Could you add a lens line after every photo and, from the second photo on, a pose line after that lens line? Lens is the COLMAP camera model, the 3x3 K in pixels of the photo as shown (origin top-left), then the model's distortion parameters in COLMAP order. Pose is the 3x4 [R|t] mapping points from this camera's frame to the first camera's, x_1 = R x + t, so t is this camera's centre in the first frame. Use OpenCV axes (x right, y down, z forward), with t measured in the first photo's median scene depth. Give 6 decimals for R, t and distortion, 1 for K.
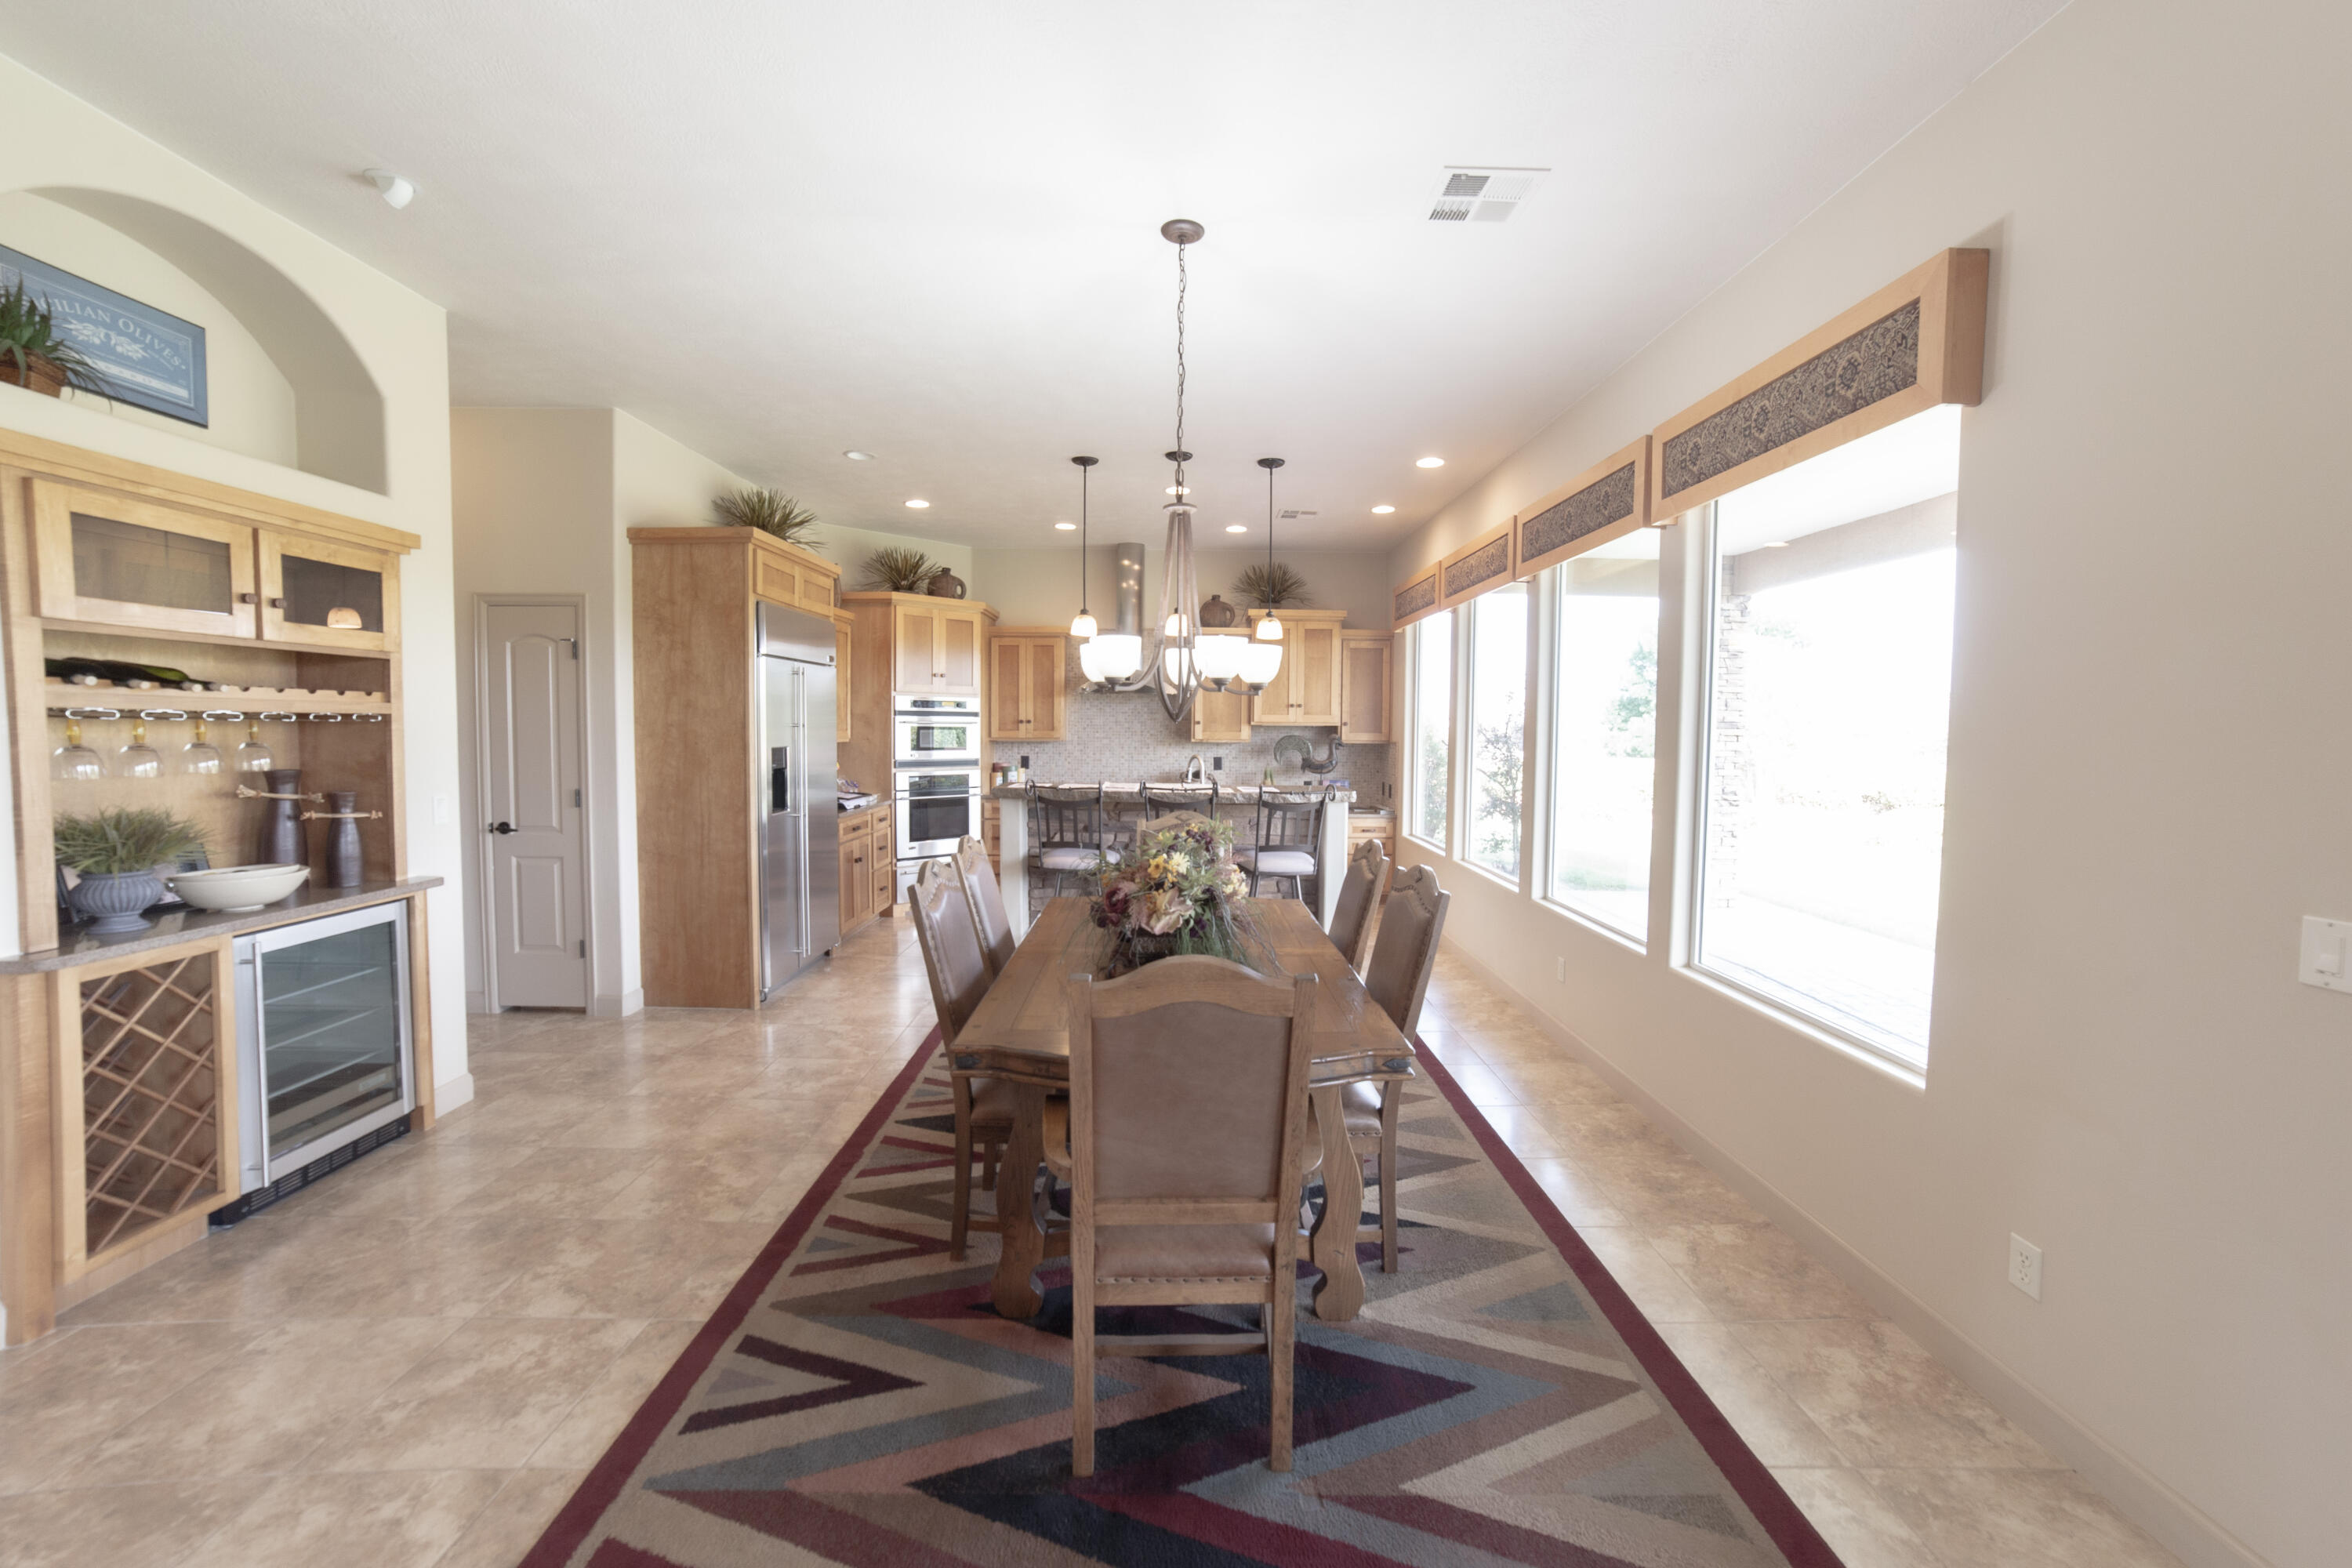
lens RADIAL K [[936.8, 0, 1178.7], [0, 936.8, 786.7], [0, 0, 1]] dist [-0.039909, 0.013198]
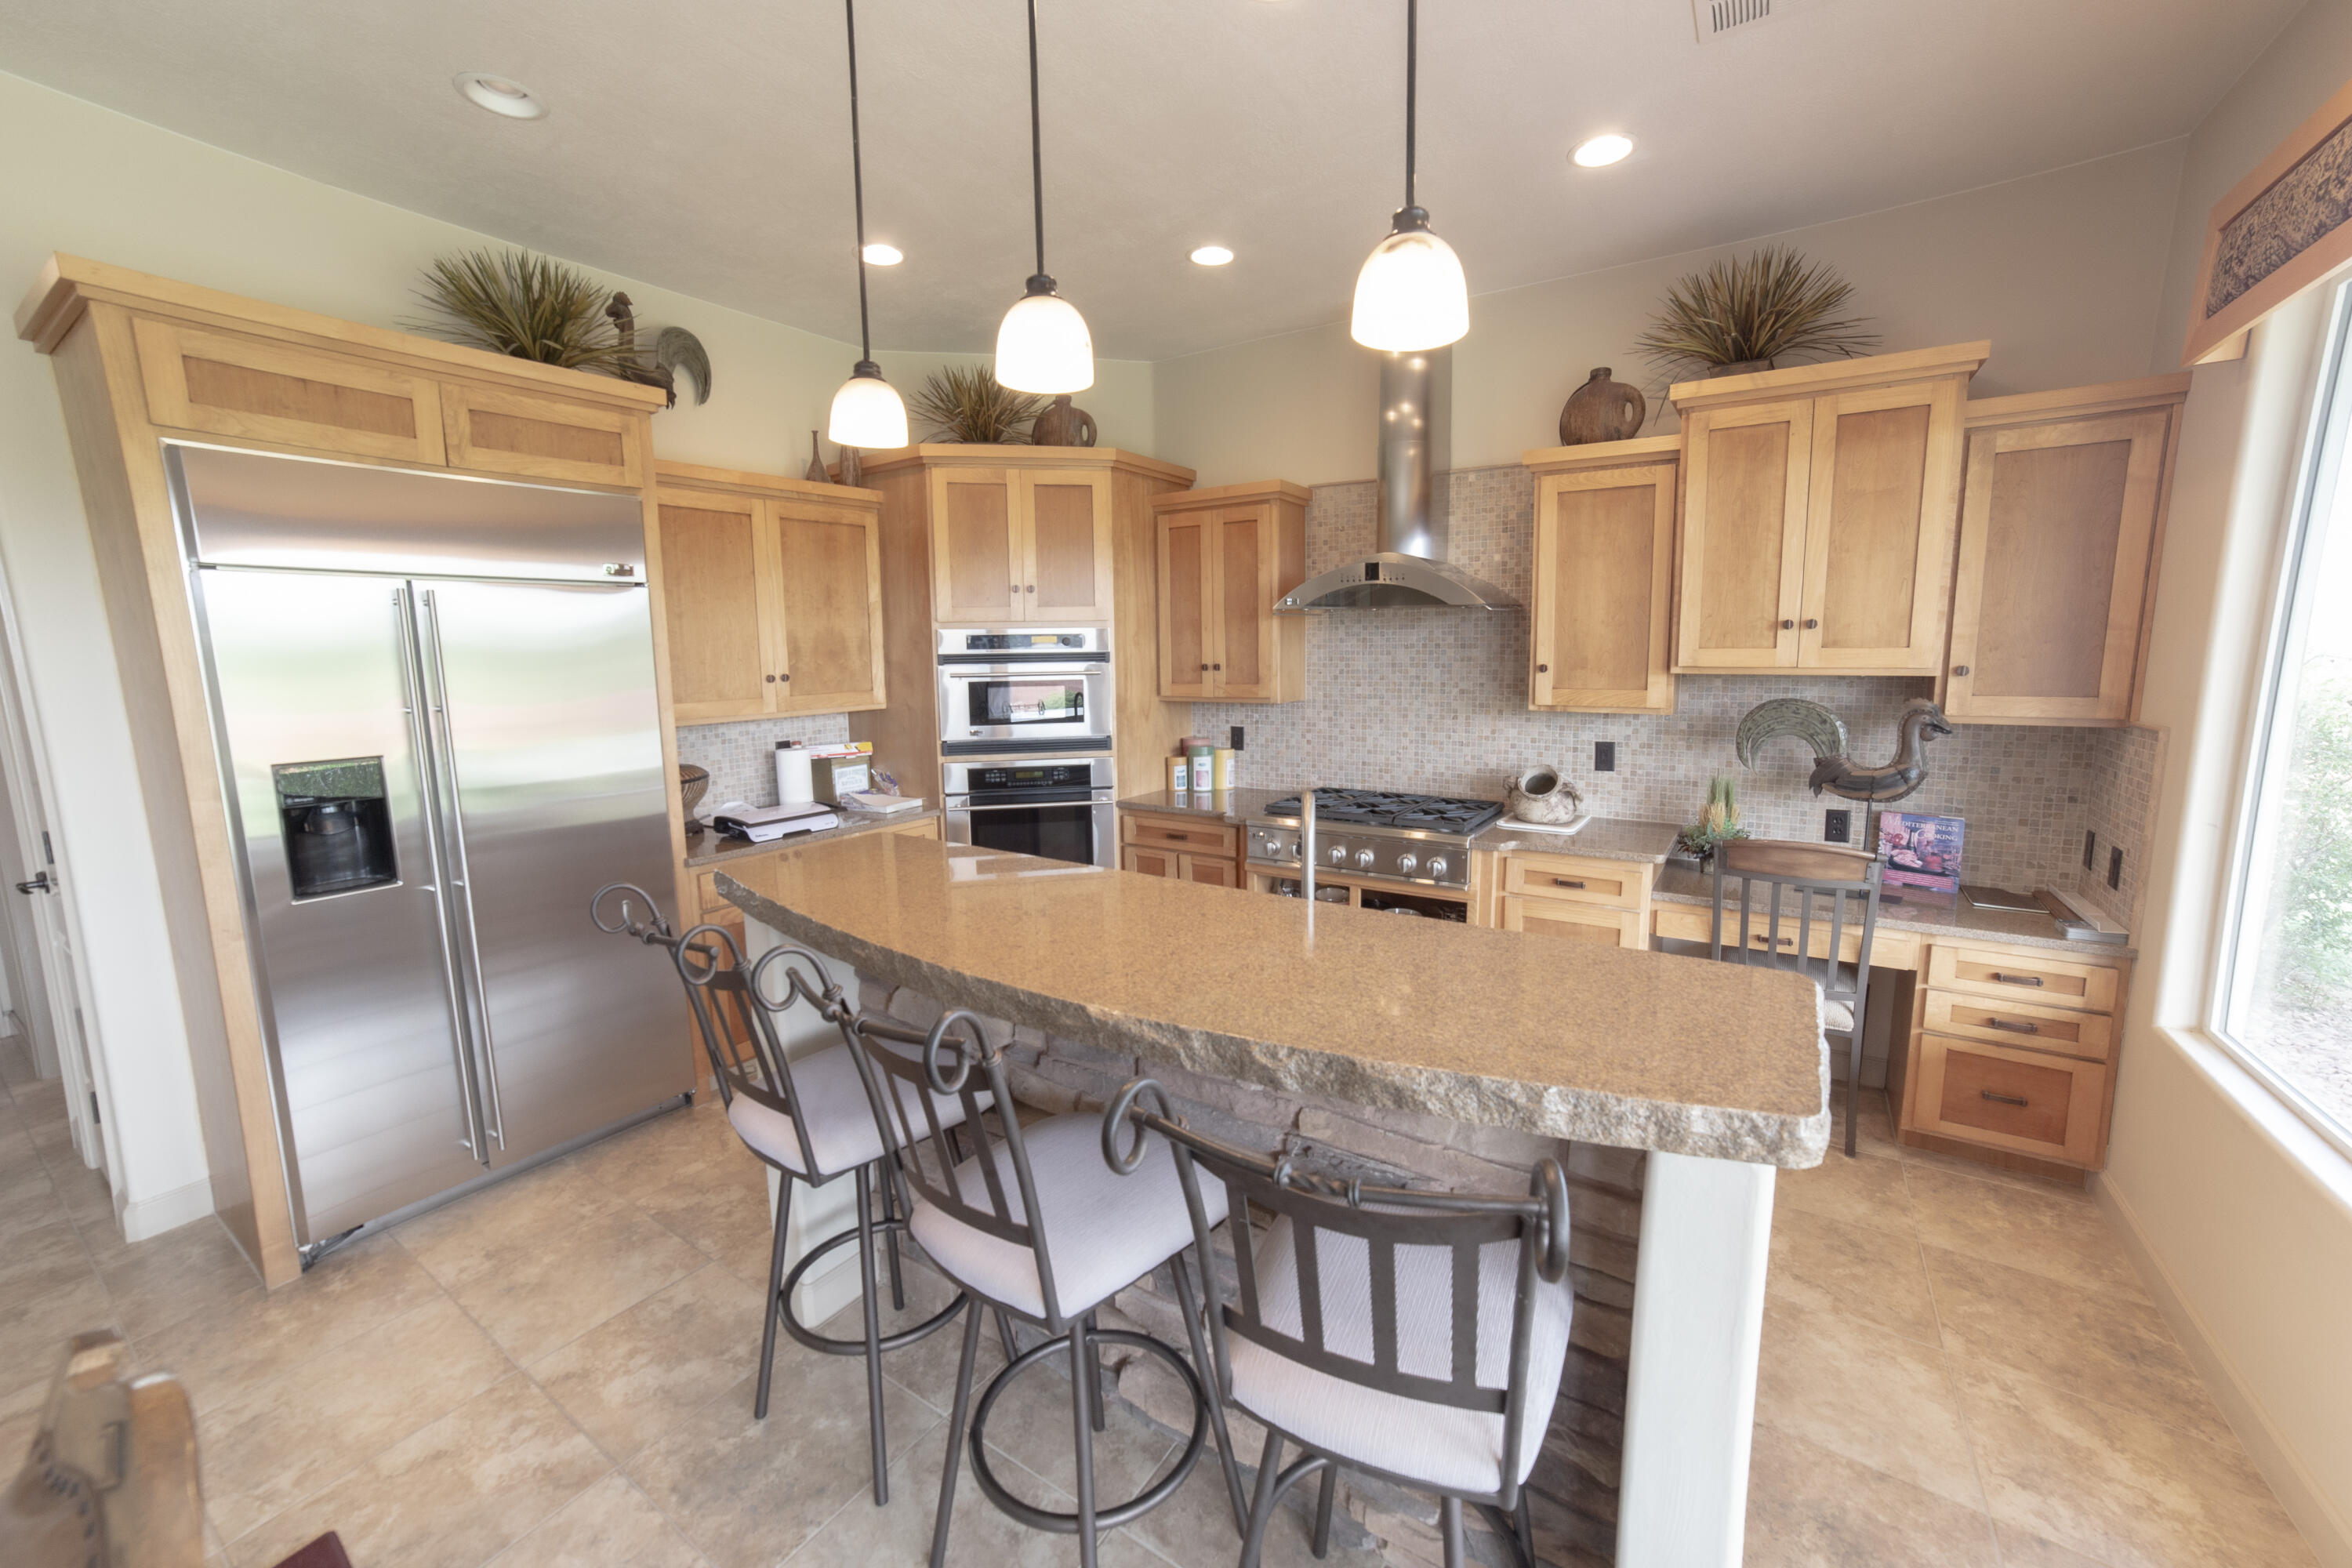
lens RADIAL K [[936.8, 0, 1198.9], [0, 936.8, 777.8], [0, 0, 1]] dist [-0.039909, 0.013198]
pose [[0.831913, 0.059242, -0.551734, 0.200261], [-0.017129, 0.996552, 0.081178, -0.075575], [0.554641, -0.058082, 0.830060, 0.822853]]
